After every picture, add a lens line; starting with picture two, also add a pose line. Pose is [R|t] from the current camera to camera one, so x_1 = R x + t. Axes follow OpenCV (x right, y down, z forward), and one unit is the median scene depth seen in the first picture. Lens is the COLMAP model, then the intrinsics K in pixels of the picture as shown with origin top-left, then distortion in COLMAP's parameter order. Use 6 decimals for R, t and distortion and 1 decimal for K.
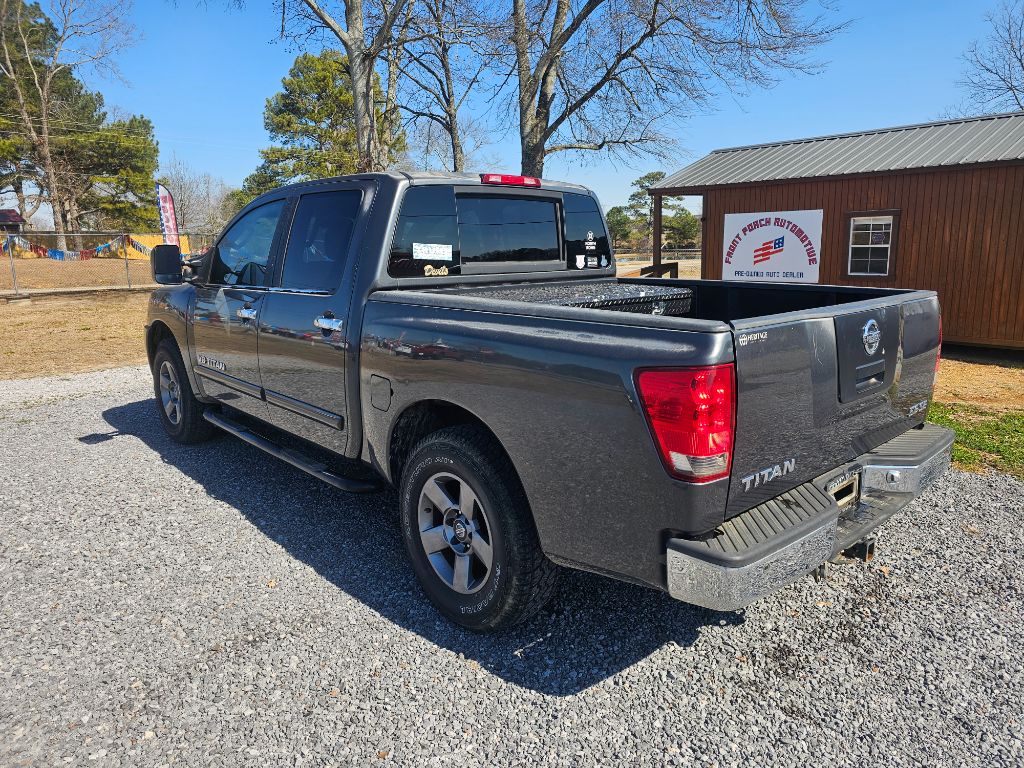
lens RADIAL K [[672.8, 0, 512.0], [0, 672.8, 384.0], [0, 0, 1]] dist [0.034234, -0.022806]
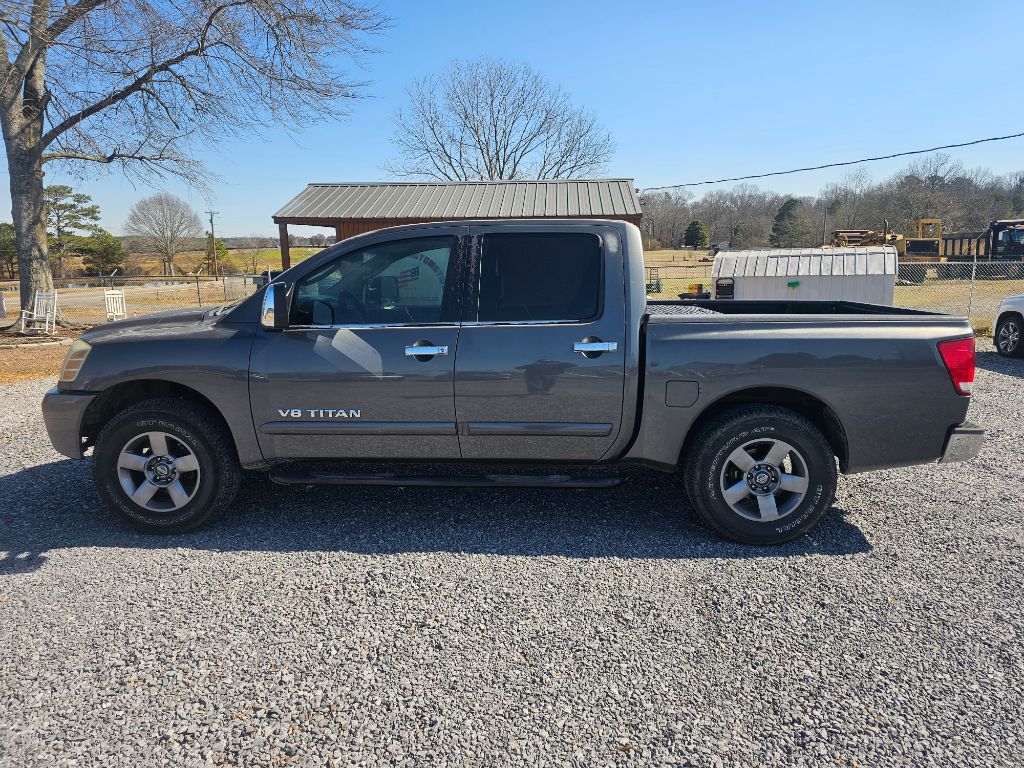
lens RADIAL K [[672.8, 0, 512.0], [0, 672.8, 384.0], [0, 0, 1]] dist [0.034234, -0.022806]
pose [[0.713152, -0.116178, 0.691316, -0.160043], [0.141767, 0.989696, 0.020077, -0.009485], [-0.686525, 0.083688, 0.722274, 0.035732]]
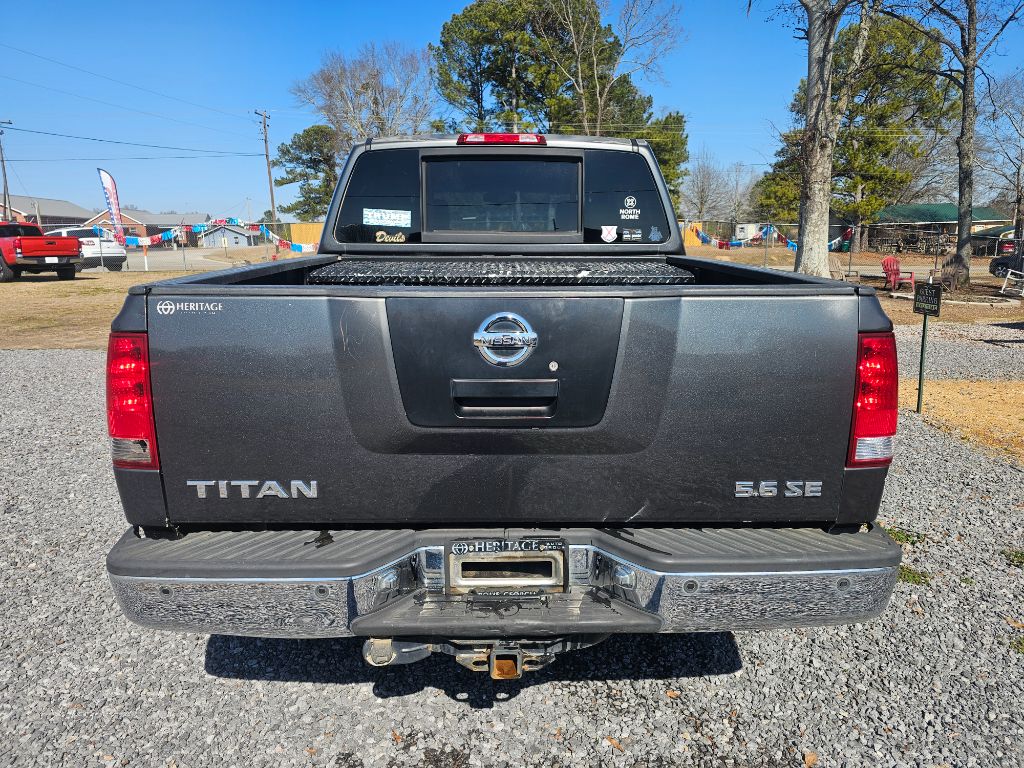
lens RADIAL K [[672.8, 0, 512.0], [0, 672.8, 384.0], [0, 0, 1]] dist [0.034234, -0.022806]
pose [[0.748498, 0.155381, -0.644676, 0.620792], [-0.143373, 0.987086, 0.071447, -0.047969], [0.647452, 0.038951, 0.761110, 0.340421]]
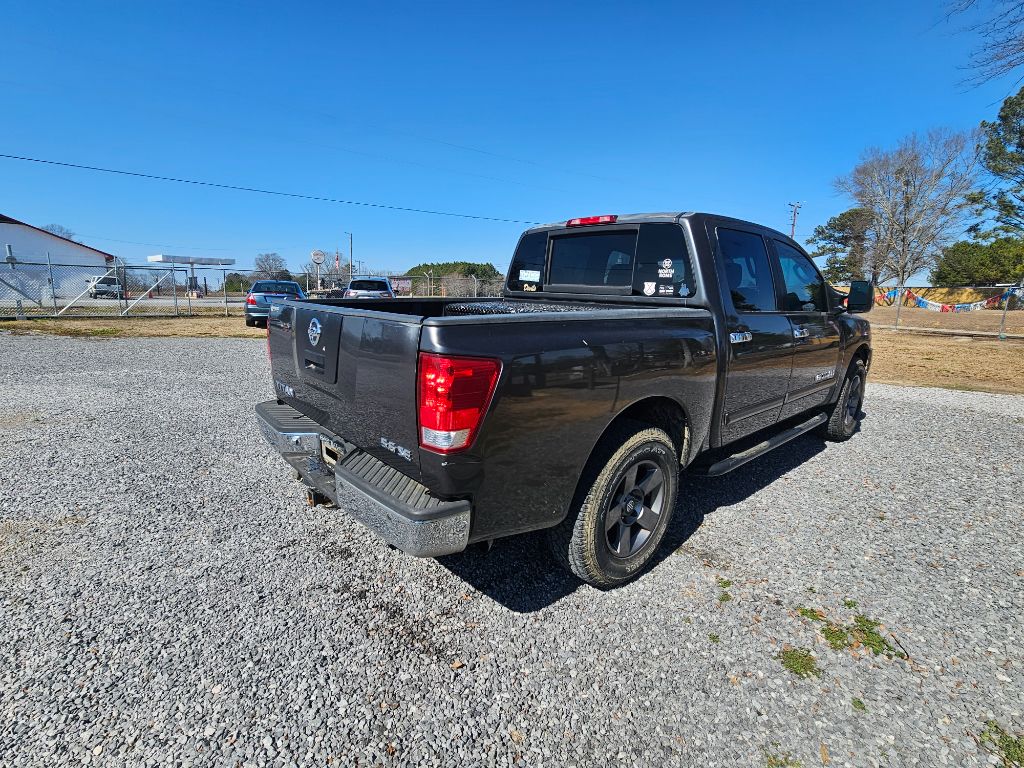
lens RADIAL K [[482.3, 0, 512.0], [0, 482.3, 384.0], [0, 0, 1]] dist [-0.001243, -0.000493]
pose [[-0.017505, 0.208371, -0.977893, 0.931992], [-0.231674, 0.950580, 0.206698, -0.161023], [0.972636, 0.230171, 0.031635, 0.883673]]
